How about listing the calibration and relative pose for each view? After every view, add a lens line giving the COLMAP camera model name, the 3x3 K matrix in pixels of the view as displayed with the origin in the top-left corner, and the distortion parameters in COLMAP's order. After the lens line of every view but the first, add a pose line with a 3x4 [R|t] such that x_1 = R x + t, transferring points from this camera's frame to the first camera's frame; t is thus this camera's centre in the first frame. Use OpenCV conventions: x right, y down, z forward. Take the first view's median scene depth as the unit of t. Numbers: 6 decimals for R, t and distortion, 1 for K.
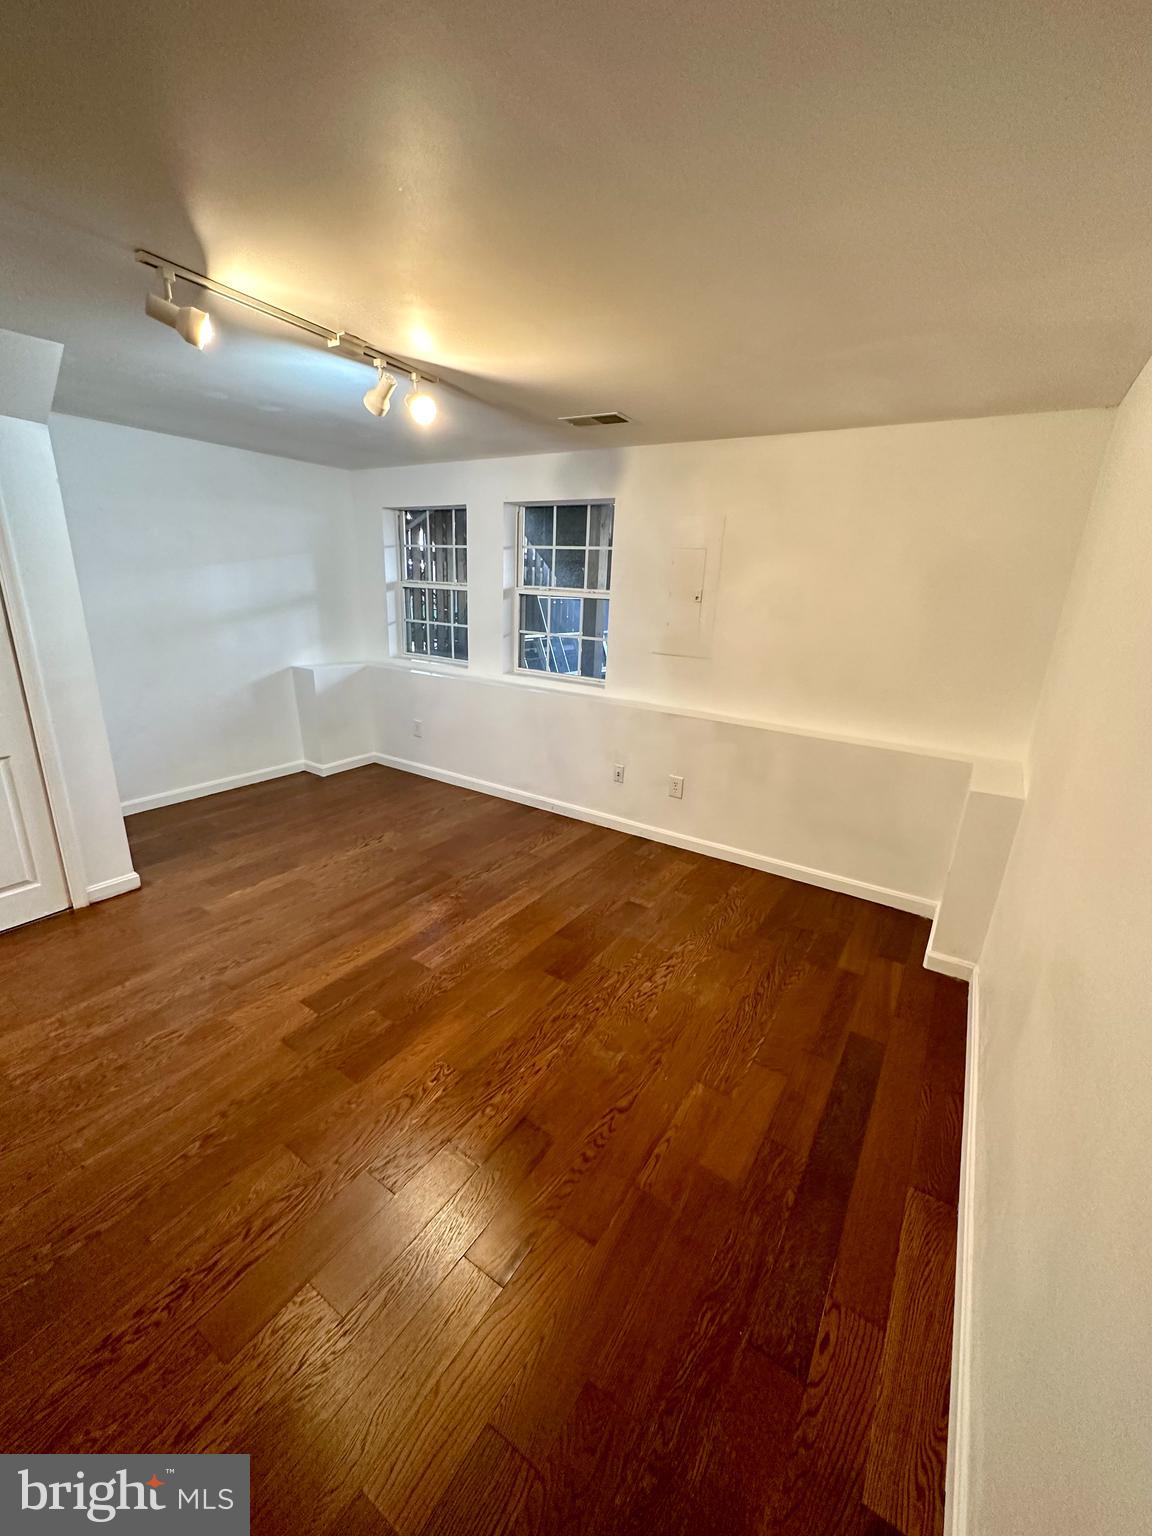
lens RADIAL K [[616.3, 0, 573.4], [0, 616.3, 769.3], [0, 0, 1]] dist [-0.000049, 0.000566]
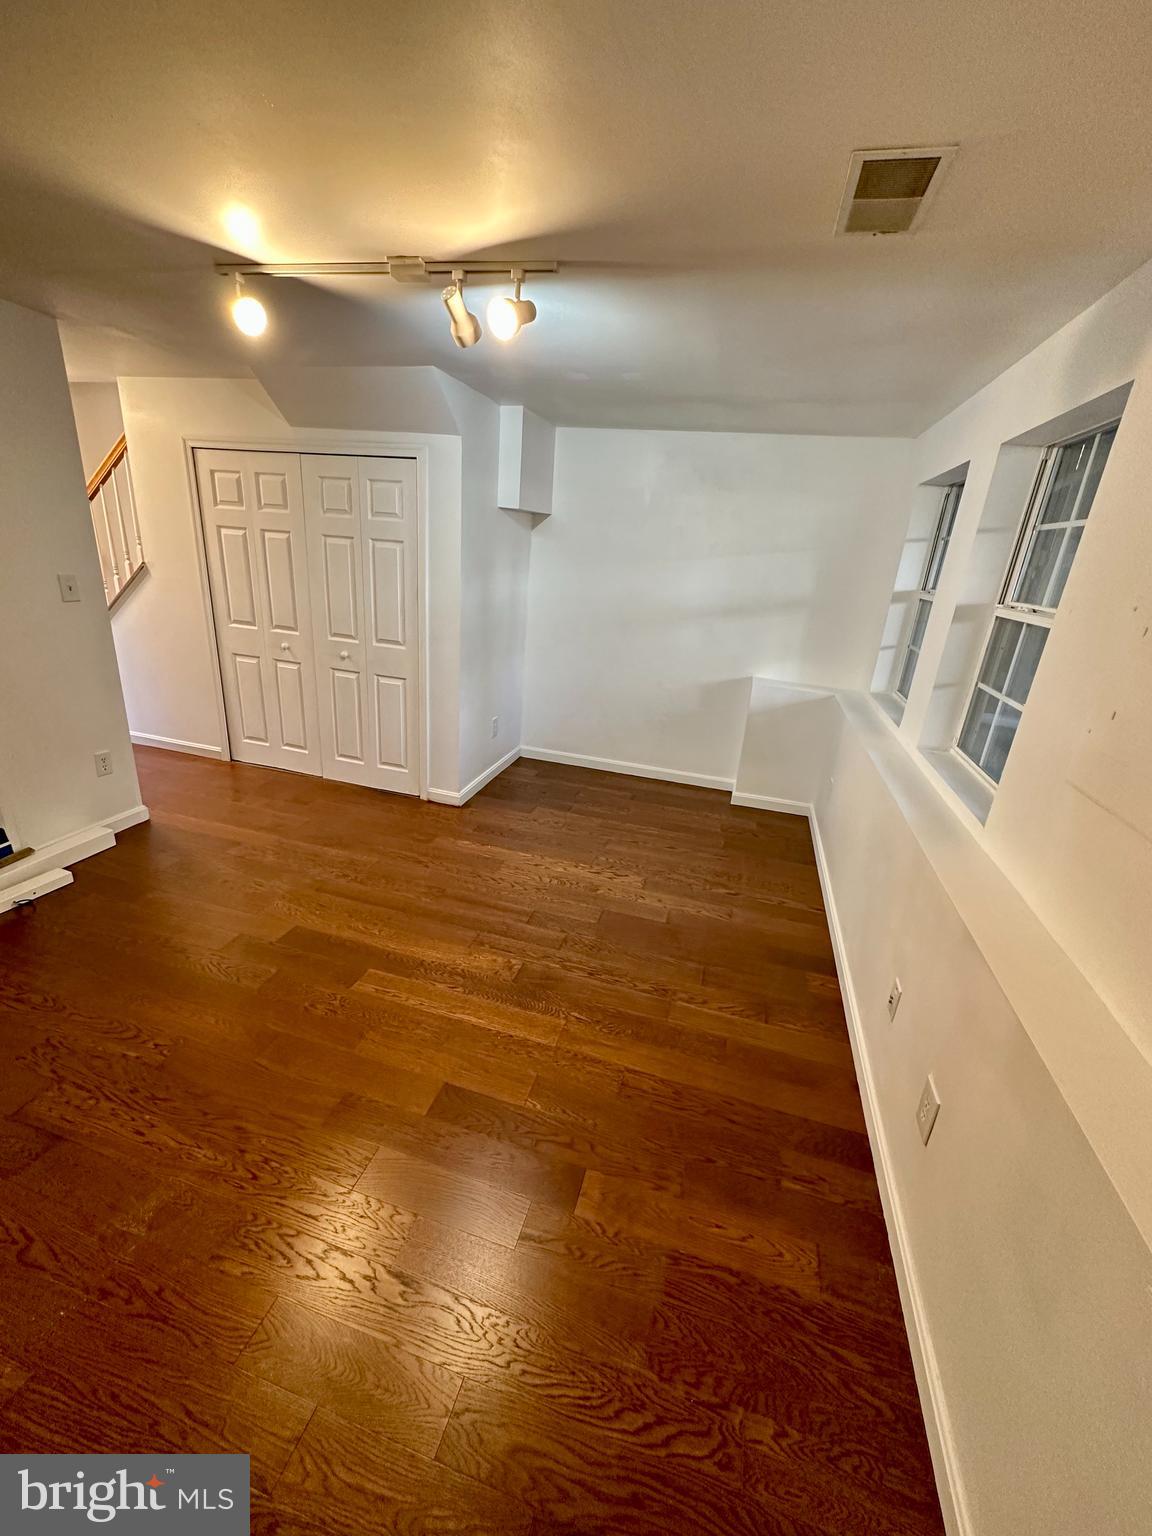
lens RADIAL K [[616.3, 0, 575.7], [0, 616.3, 767.7], [0, 0, 1]] dist [-0.000049, 0.000566]
pose [[0.298085, 0.307993, -0.903485, 0.387099], [-0.341562, 0.918259, 0.200339, -0.174118], [0.891337, 0.248878, 0.378918, 0.597549]]
